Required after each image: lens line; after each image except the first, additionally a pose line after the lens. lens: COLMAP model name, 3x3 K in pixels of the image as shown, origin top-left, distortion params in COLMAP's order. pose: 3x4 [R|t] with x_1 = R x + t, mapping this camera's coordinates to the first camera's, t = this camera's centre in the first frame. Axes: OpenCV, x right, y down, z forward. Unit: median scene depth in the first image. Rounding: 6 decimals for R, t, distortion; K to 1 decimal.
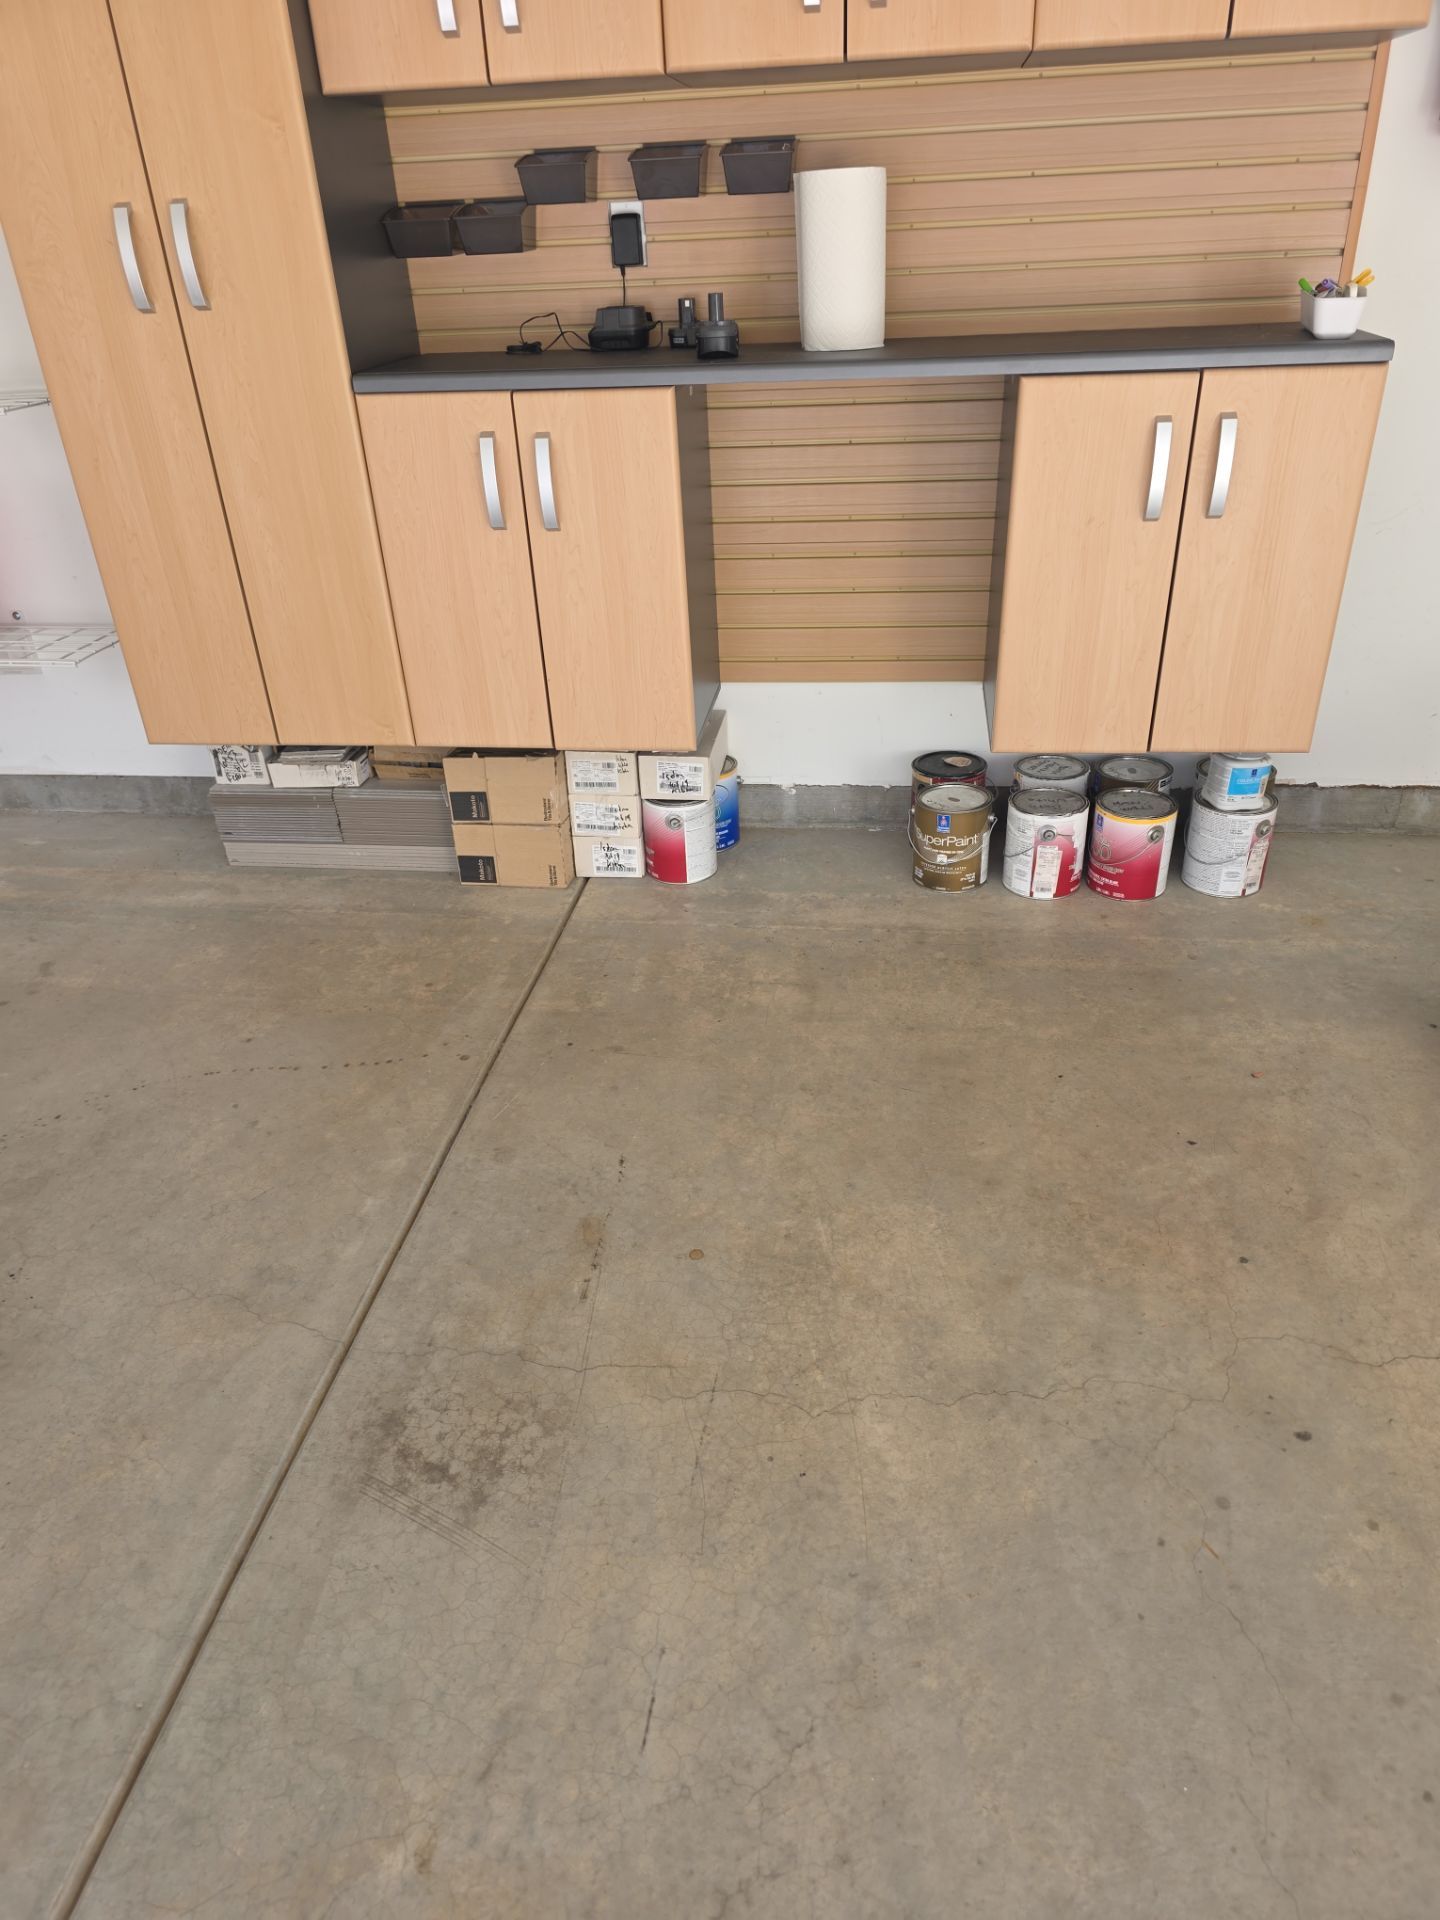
lens RADIAL K [[1221.7, 0, 726.3], [0, 1221.7, 955.0], [0, 0, 1]] dist [0.029623, -0.011014]
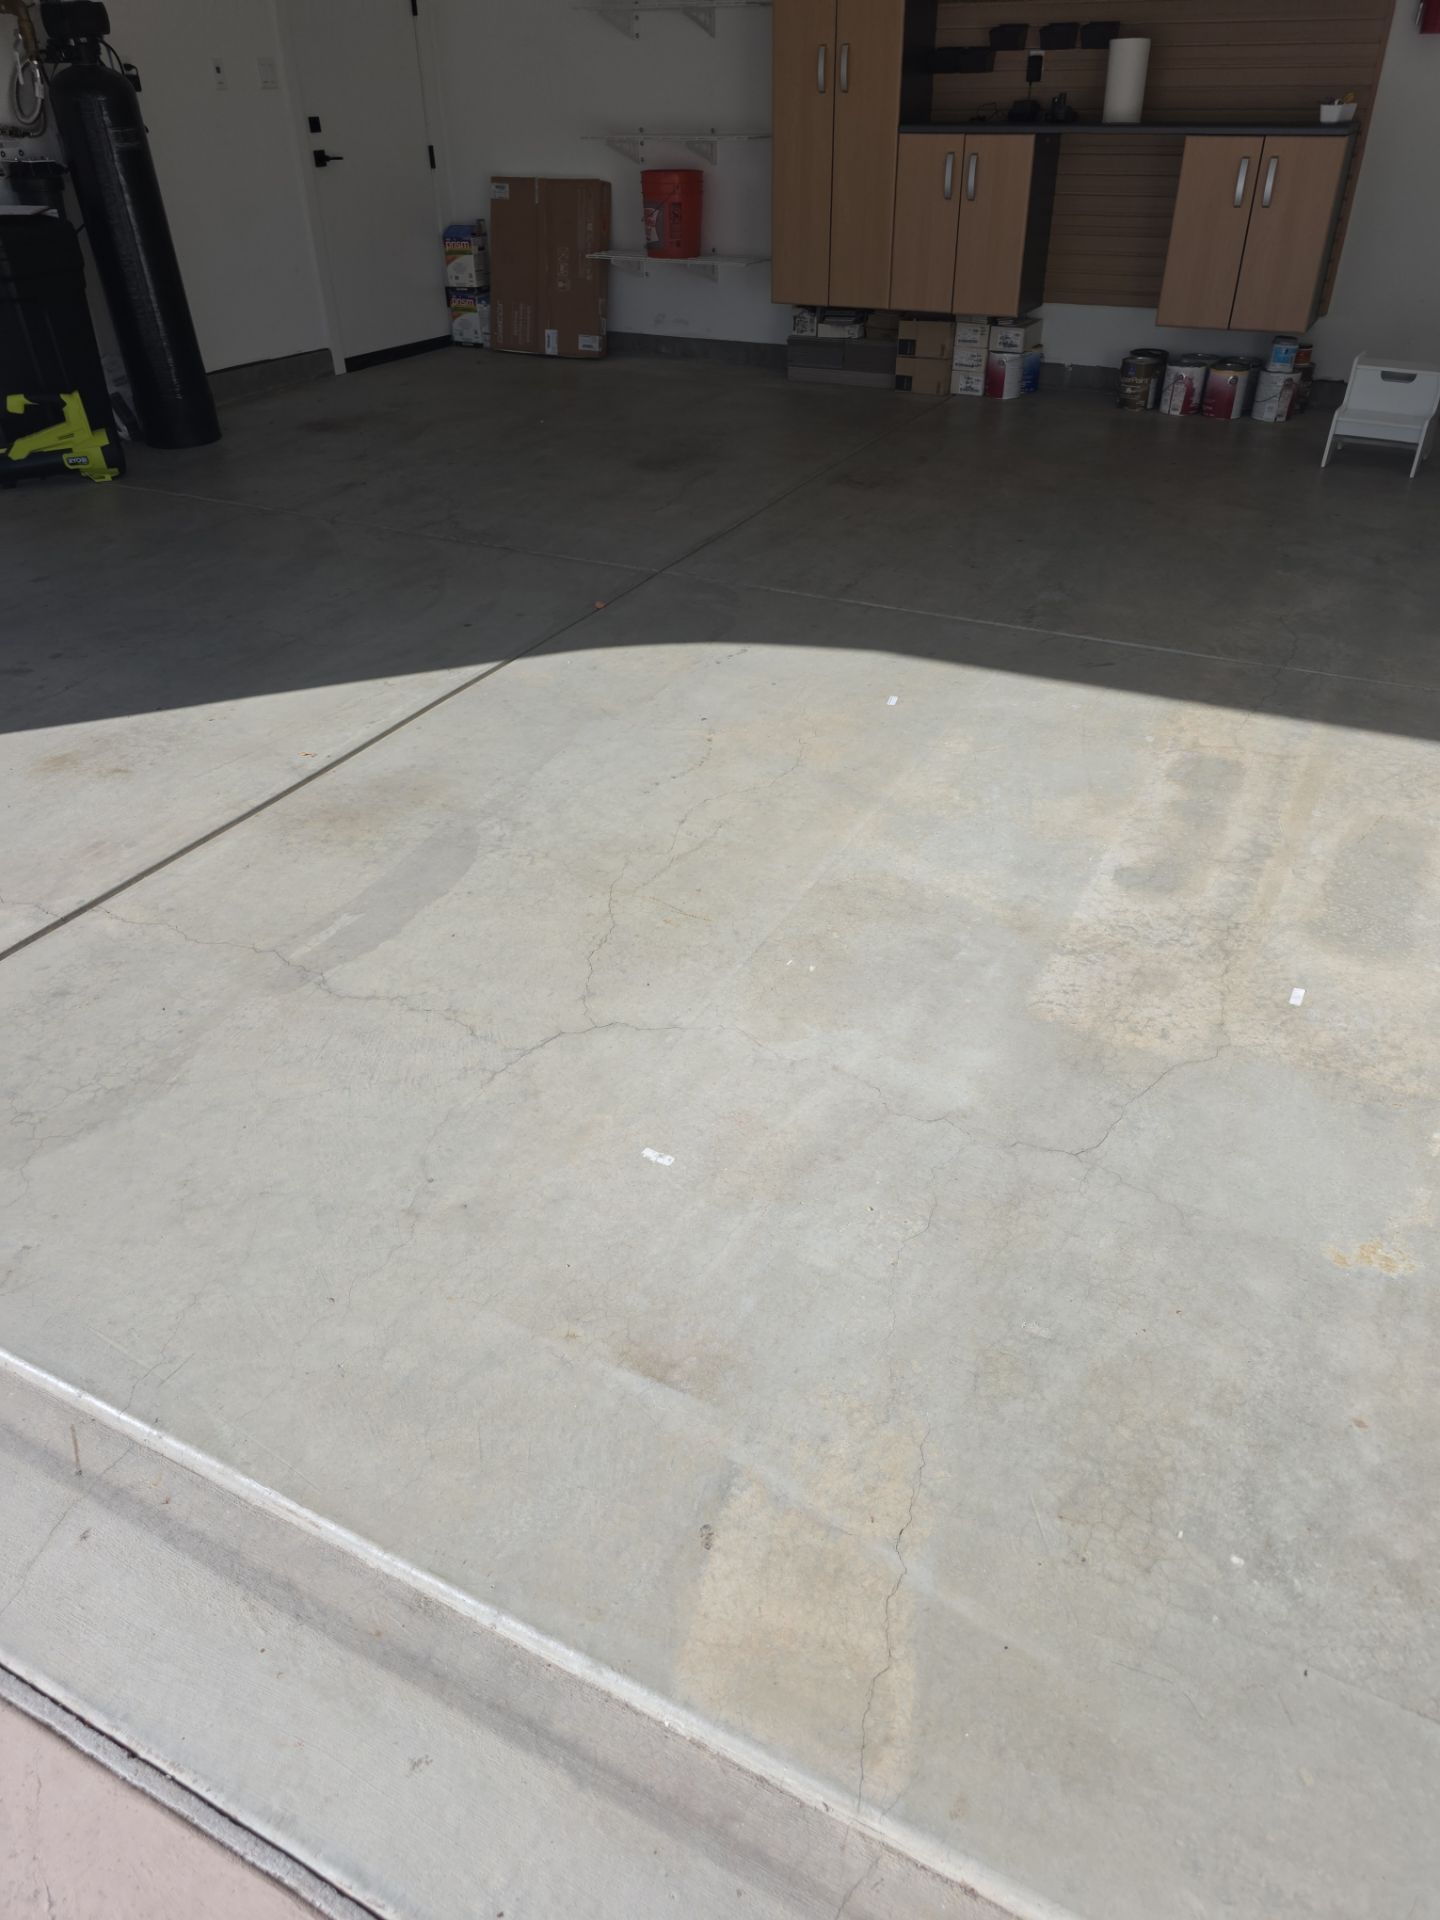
lens RADIAL K [[1290.2, 0, 735.4], [0, 1290.2, 963.6], [0, 0, 1]] dist [0.019585, -0.016279]
pose [[0.939316, 0.216686, -0.265955, 0.410919], [-0.197490, 0.975469, 0.097251, 0.924452], [0.280504, -0.038826, 0.959067, -1.542341]]
